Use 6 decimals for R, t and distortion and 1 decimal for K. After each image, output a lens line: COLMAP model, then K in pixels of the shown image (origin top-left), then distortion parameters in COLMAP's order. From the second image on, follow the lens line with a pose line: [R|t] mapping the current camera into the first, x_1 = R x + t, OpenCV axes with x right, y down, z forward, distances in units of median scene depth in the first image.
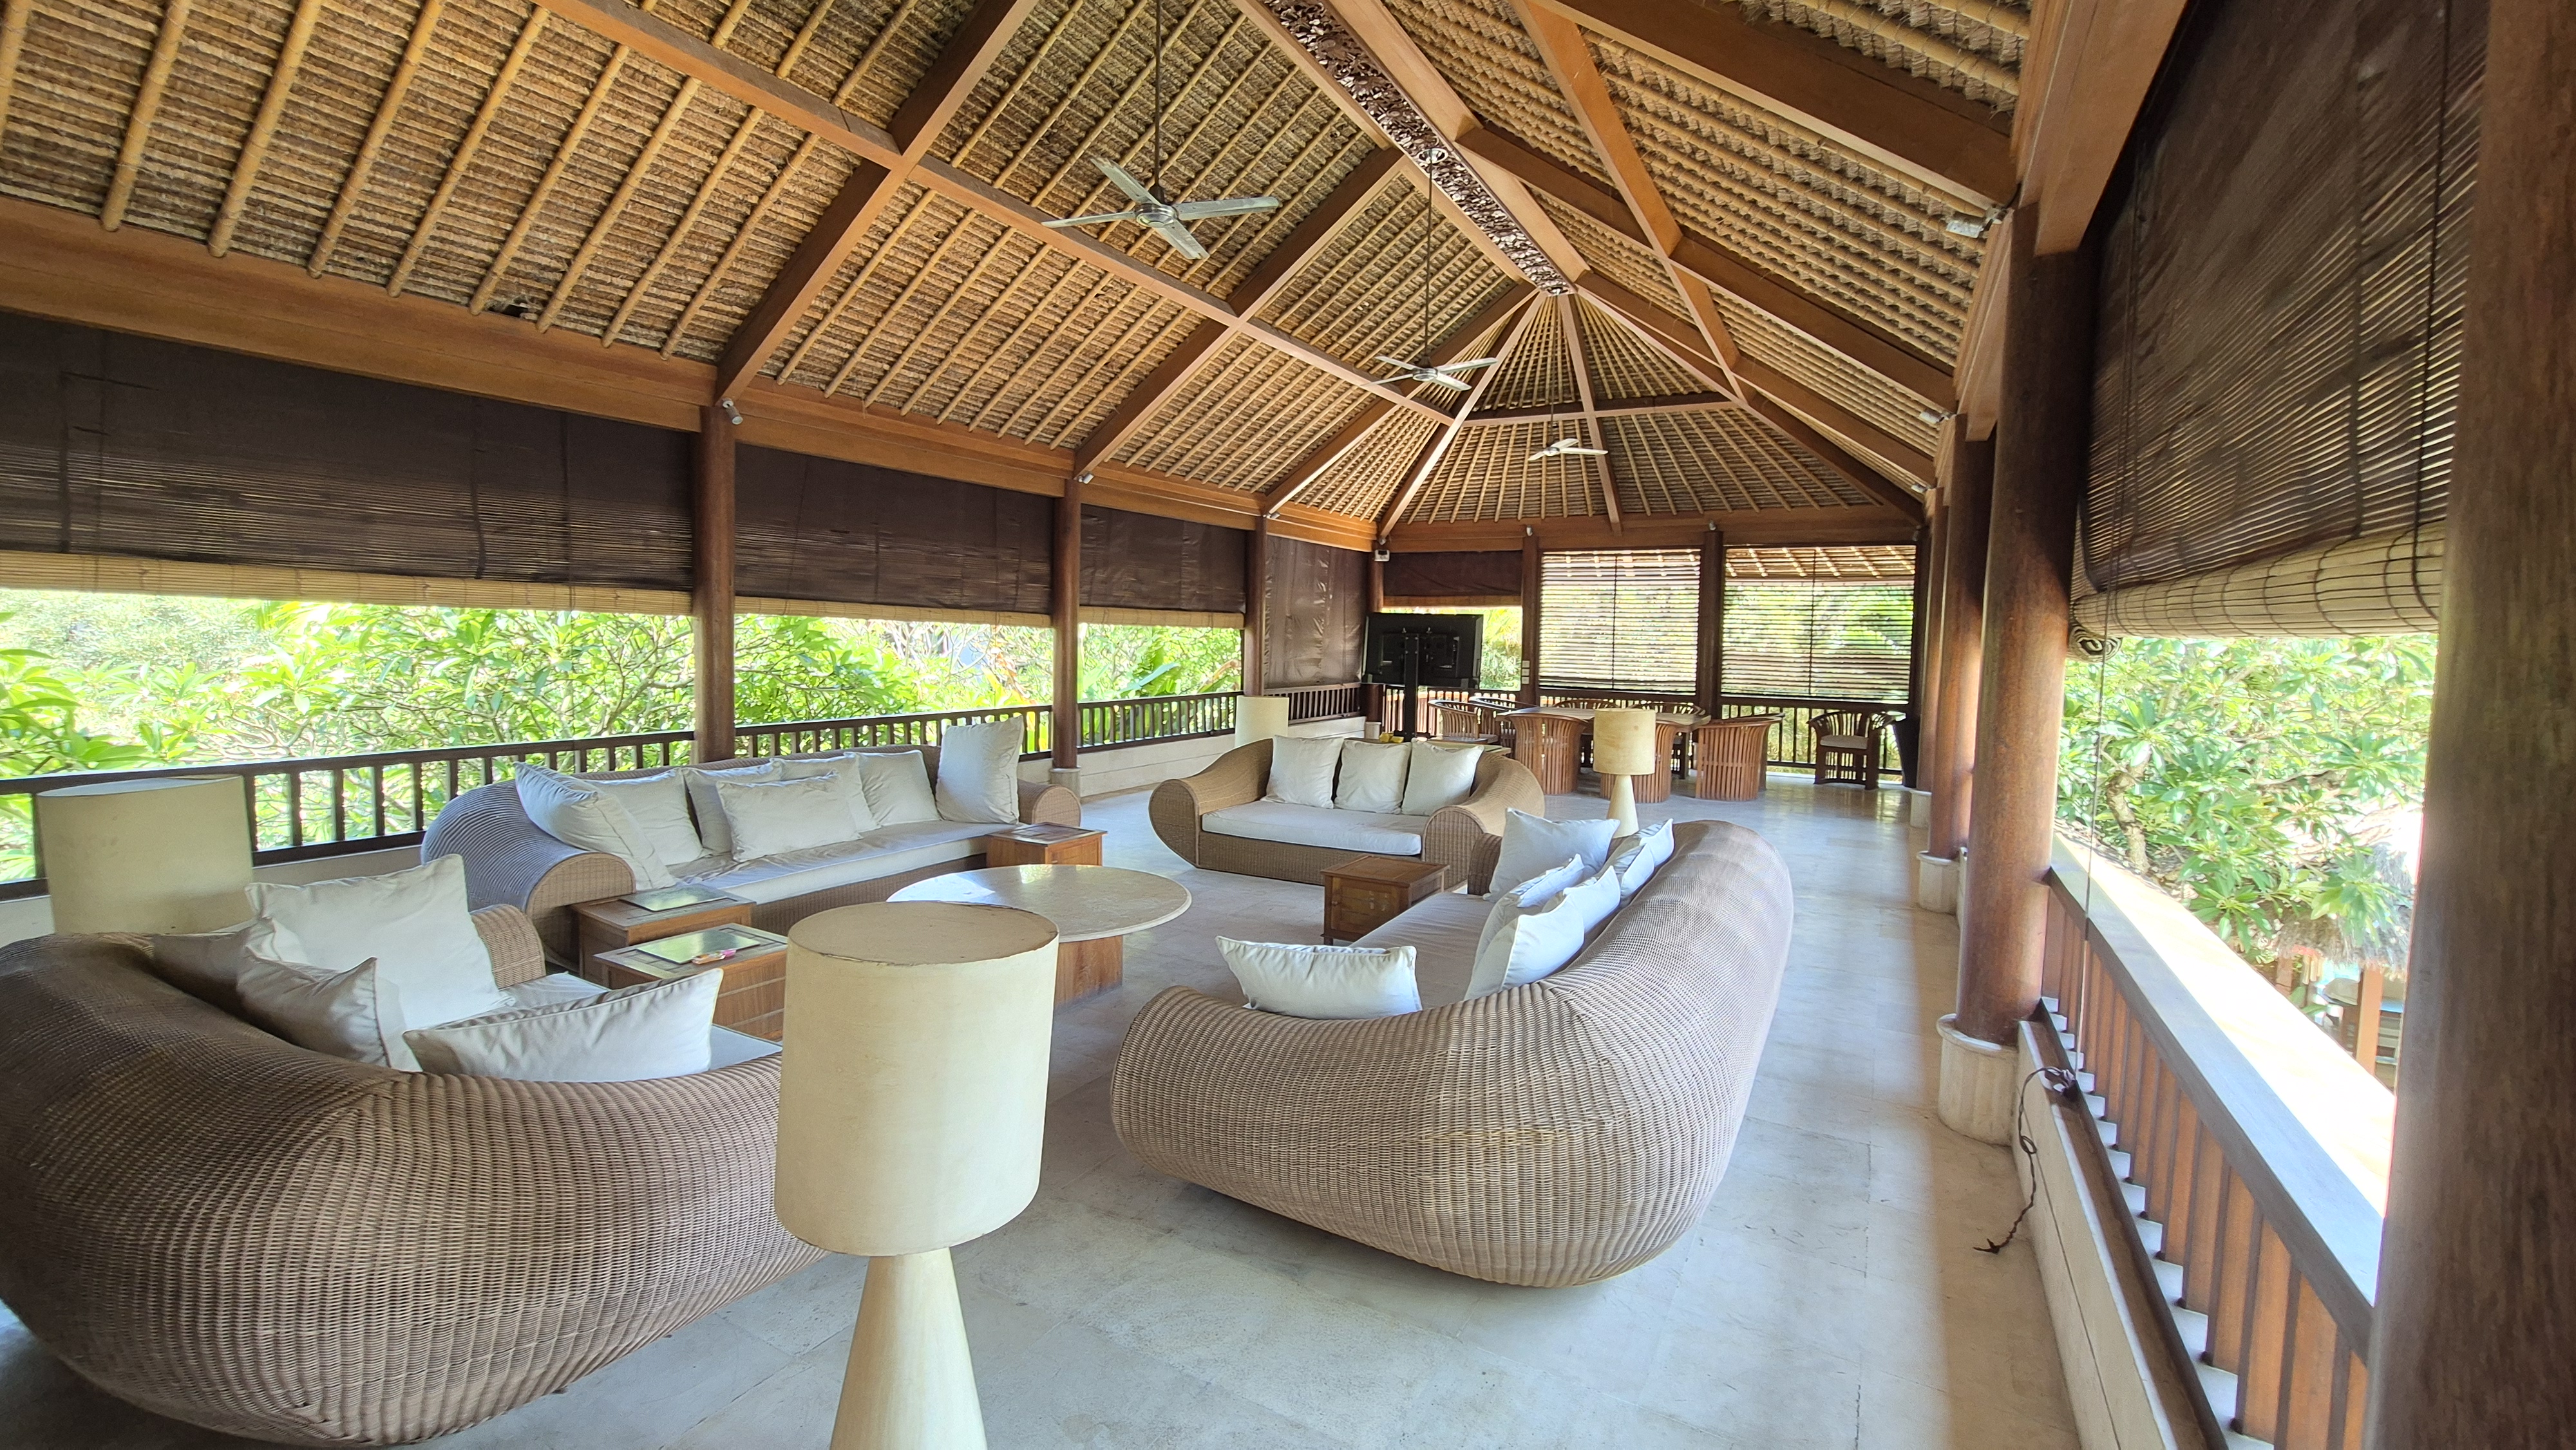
lens RADIAL K [[1054.4, 0, 1287.5], [0, 1054.4, 720.3], [0, 0, 1]] dist [0.002191, -0.000193]
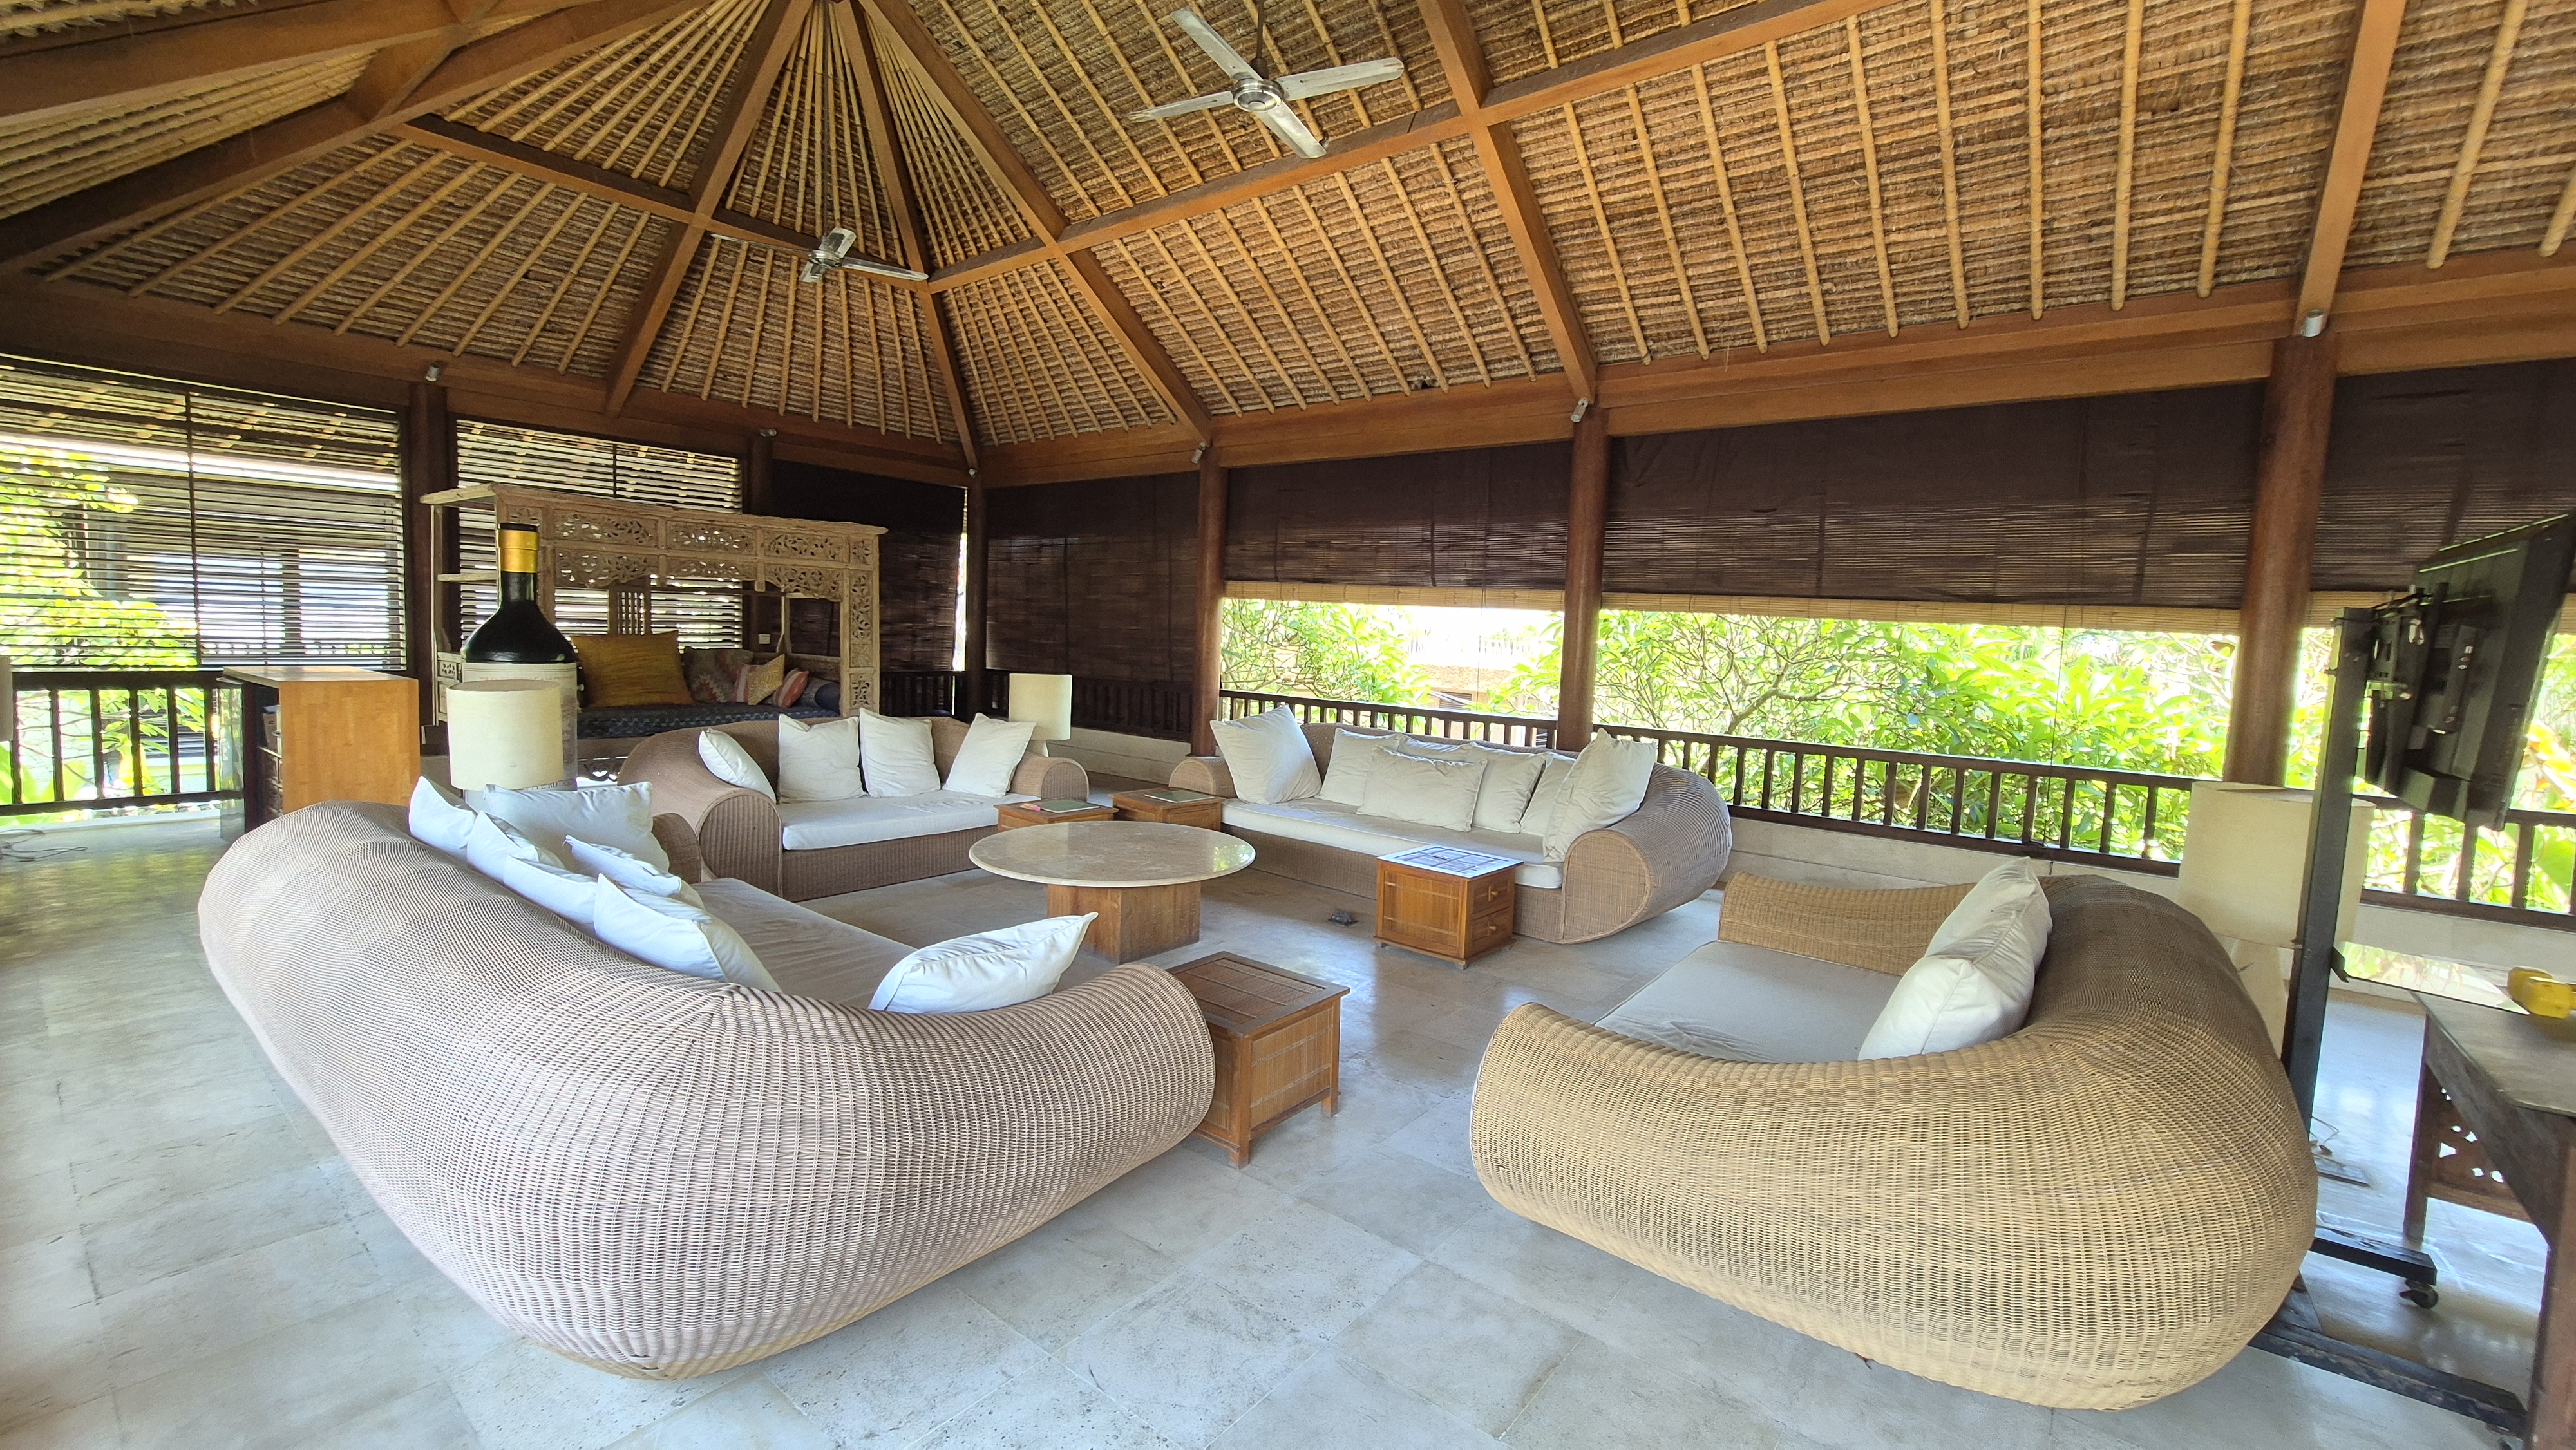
lens RADIAL K [[1054.4, 0, 1287.5], [0, 1054.4, 720.3], [0, 0, 1]] dist [0.002191, -0.000193]
pose [[-0.151842, 0.081480, -0.985041, 0.556254], [-0.109656, 0.989056, 0.098715, -0.068862], [0.982303, 0.123005, -0.141246, 0.928432]]
